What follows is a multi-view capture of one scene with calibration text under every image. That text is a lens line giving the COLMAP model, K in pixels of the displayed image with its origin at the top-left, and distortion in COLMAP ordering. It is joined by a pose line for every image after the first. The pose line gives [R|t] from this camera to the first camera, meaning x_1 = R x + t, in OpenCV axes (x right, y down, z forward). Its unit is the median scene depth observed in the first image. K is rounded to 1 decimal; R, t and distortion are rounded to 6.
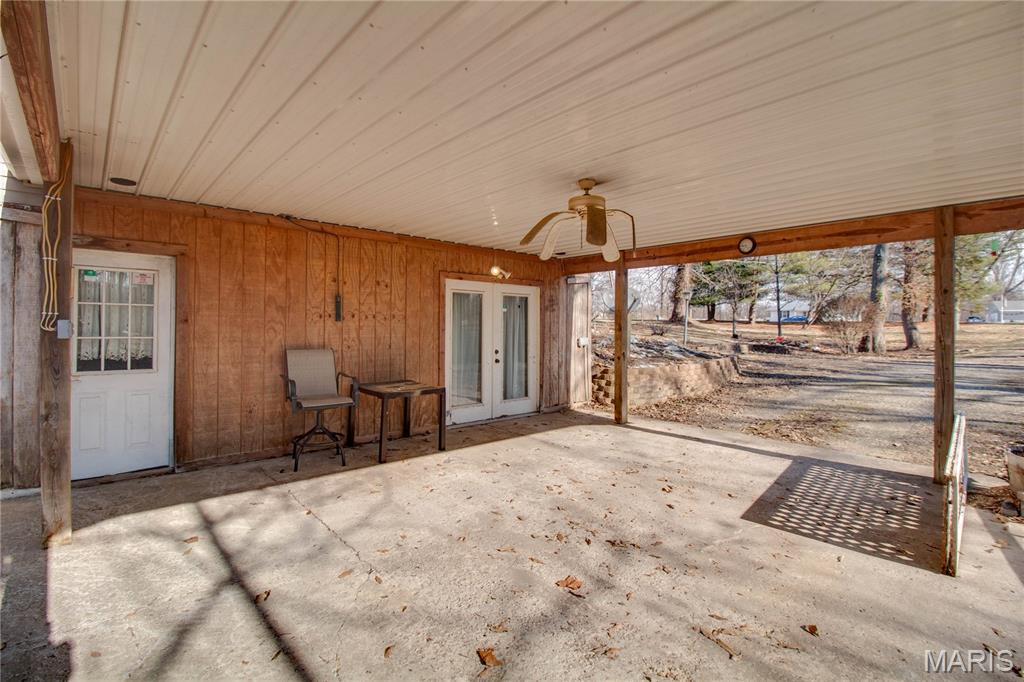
lens RADIAL K [[492.9, 0, 508.6], [0, 492.9, 336.8], [0, 0, 1]] dist [-0.009259, -0.002729]
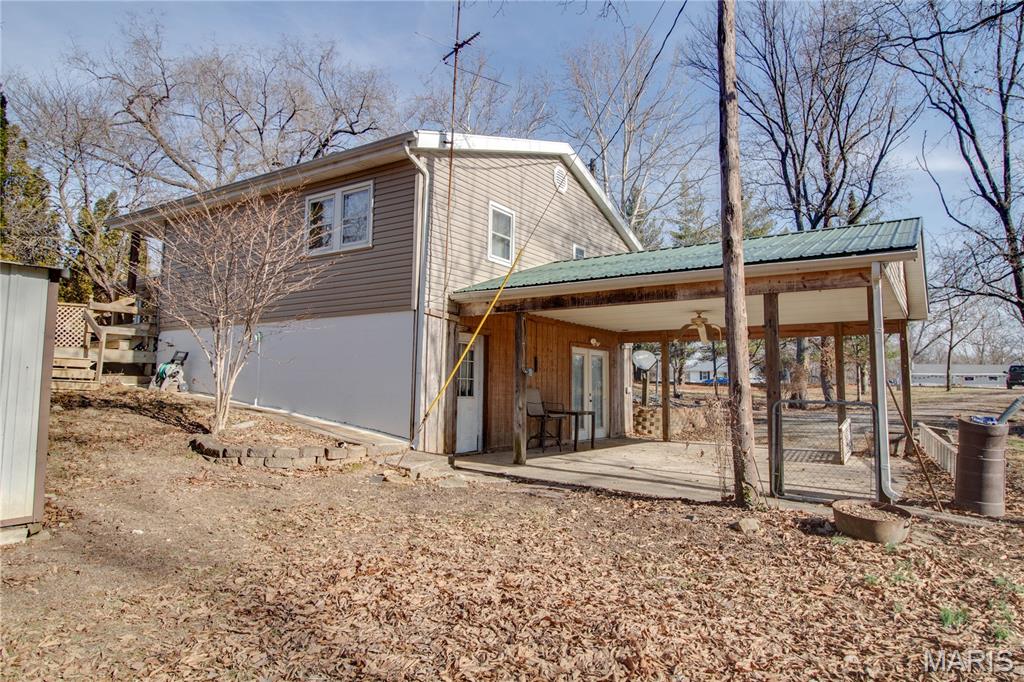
lens RADIAL K [[655.6, 0, 513.7], [0, 655.6, 338.2], [0, 0, 1]] dist [0.000714, 0.000156]
pose [[0.971203, 0.025255, 0.236910, -0.677457], [-0.001770, 0.995103, -0.098826, 0.053124], [-0.238246, 0.095560, 0.966492, -0.832232]]
